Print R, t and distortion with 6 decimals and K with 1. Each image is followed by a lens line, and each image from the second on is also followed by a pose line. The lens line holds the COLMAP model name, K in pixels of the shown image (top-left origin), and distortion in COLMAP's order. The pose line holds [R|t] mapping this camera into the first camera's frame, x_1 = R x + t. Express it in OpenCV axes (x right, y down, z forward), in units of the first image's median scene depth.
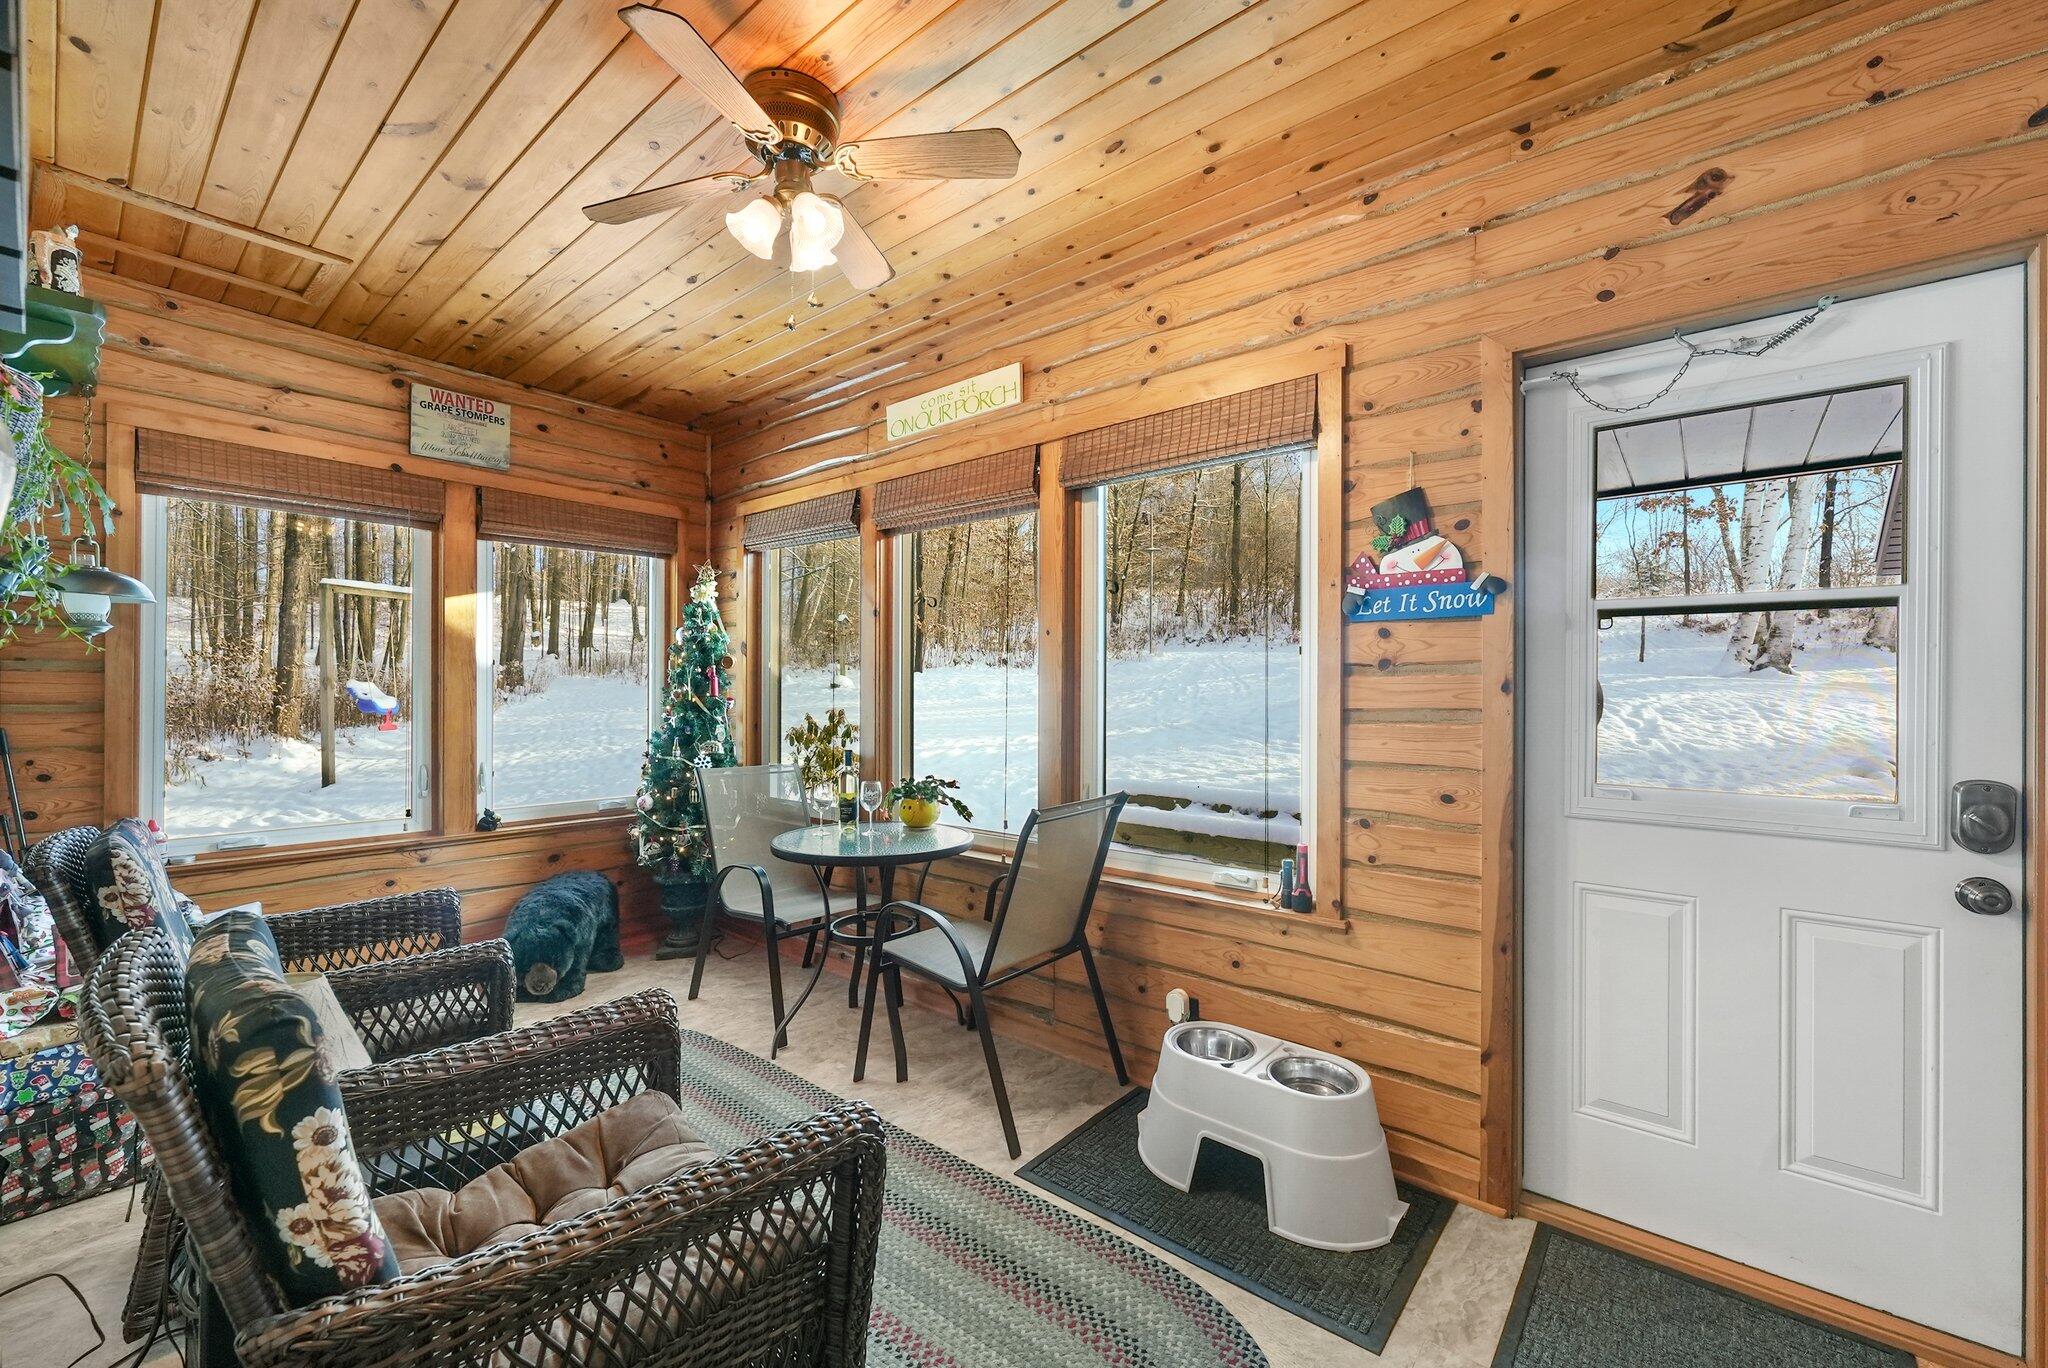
lens RADIAL K [[831.2, 0, 1026.2], [0, 831.2, 685.9], [0, 0, 1]] dist [-0.000464, 0.000261]
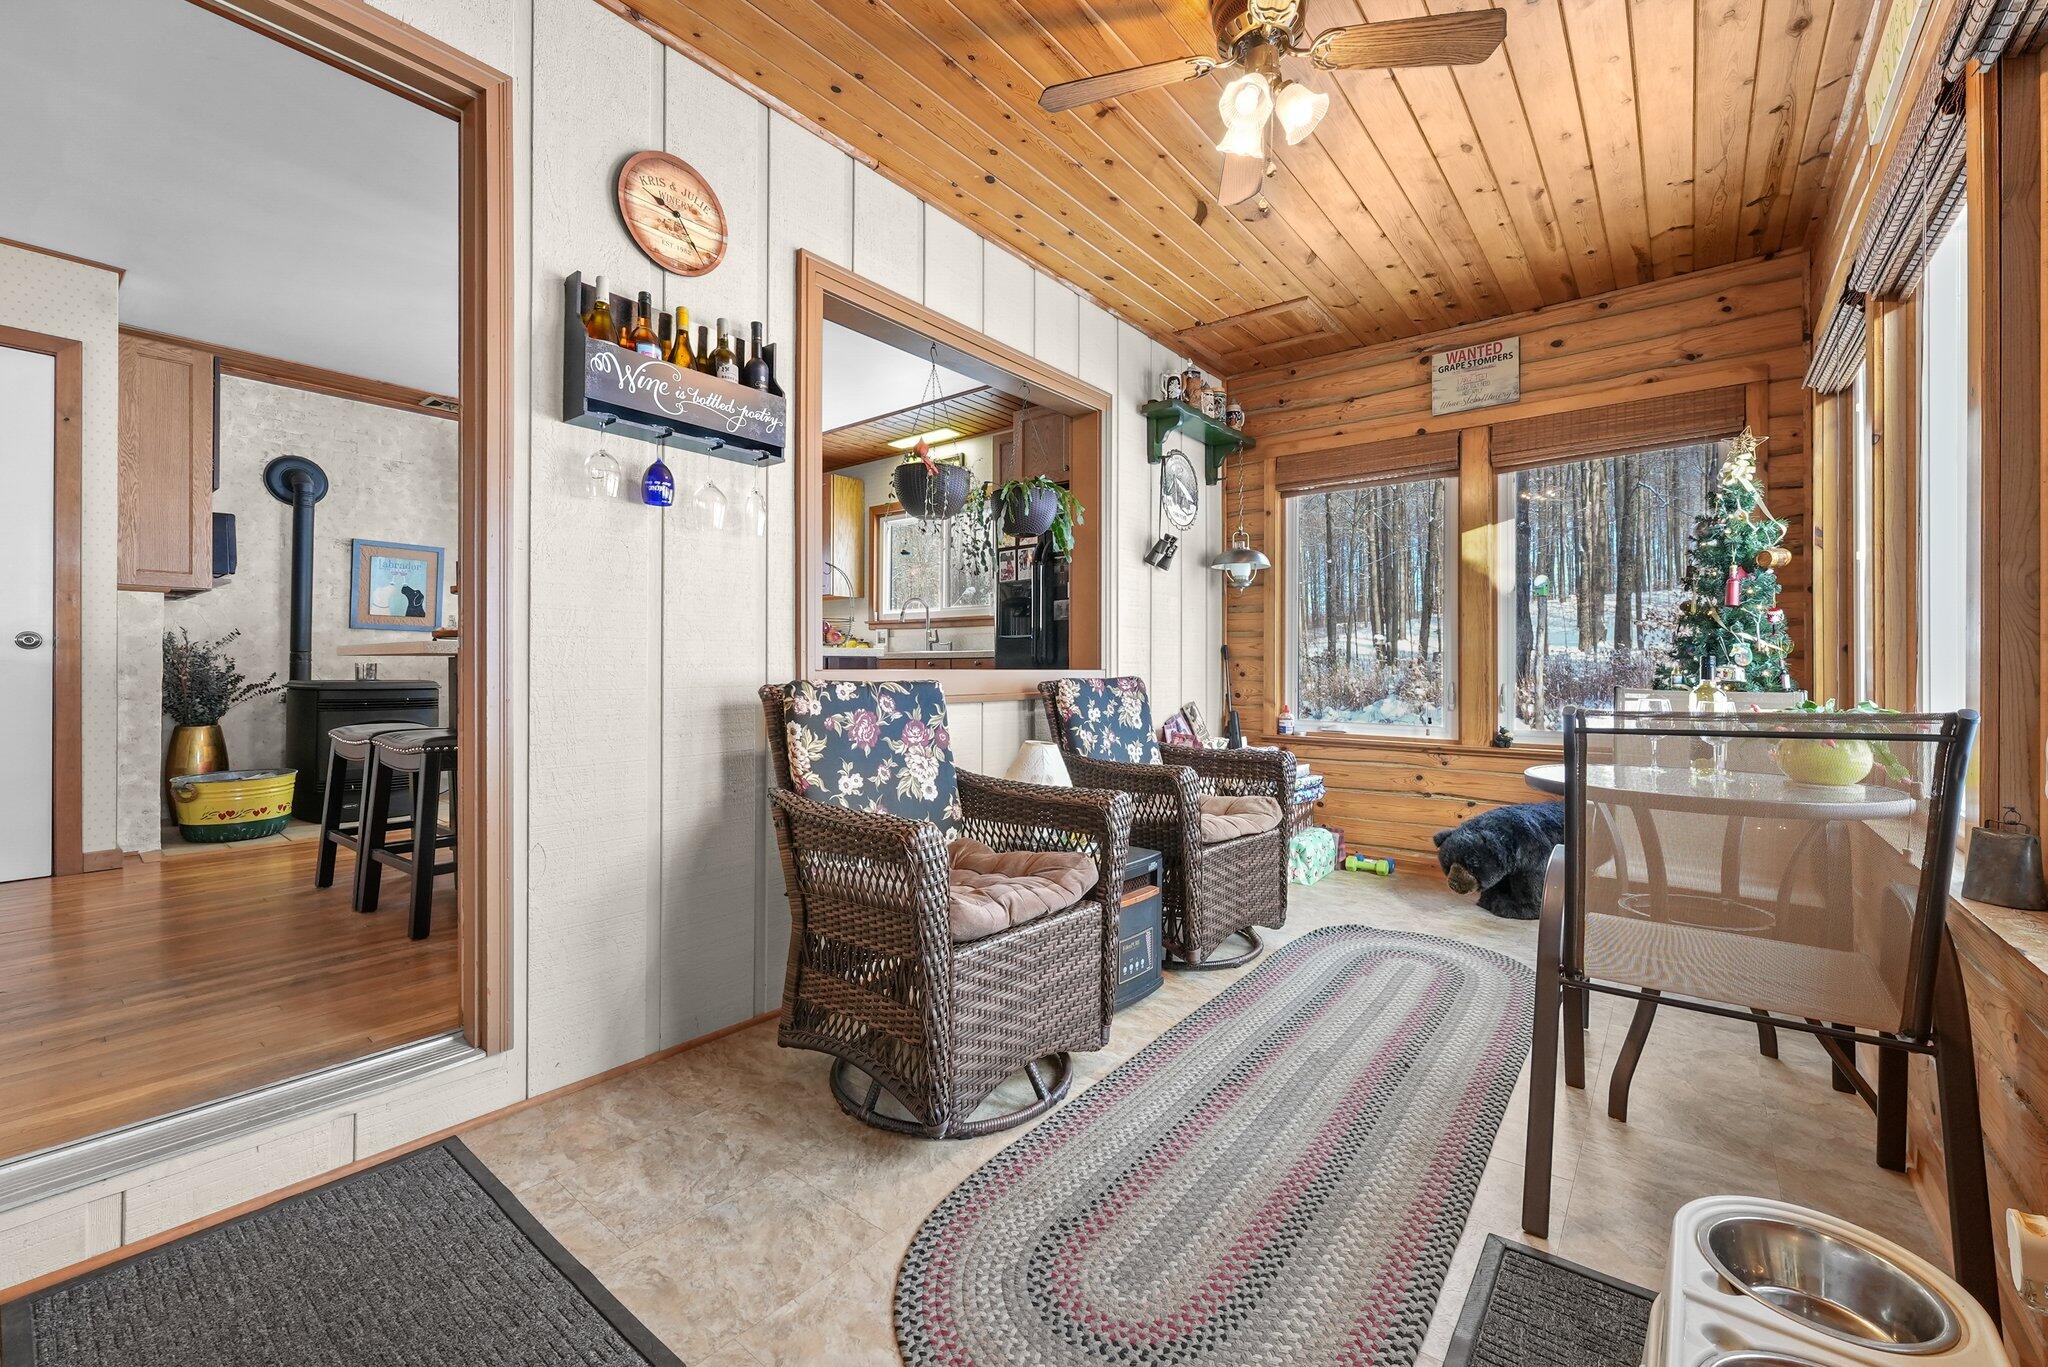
lens RADIAL K [[831.2, 0, 1028.1], [0, 831.2, 677.6], [0, 0, 1]] dist [-0.000464, 0.000261]
pose [[0.028758, 0.003915, -0.999579, 0.419440], [0.003585, 0.999985, 0.004020, 0.084101], [0.999580, -0.003699, 0.028743, 0.389834]]
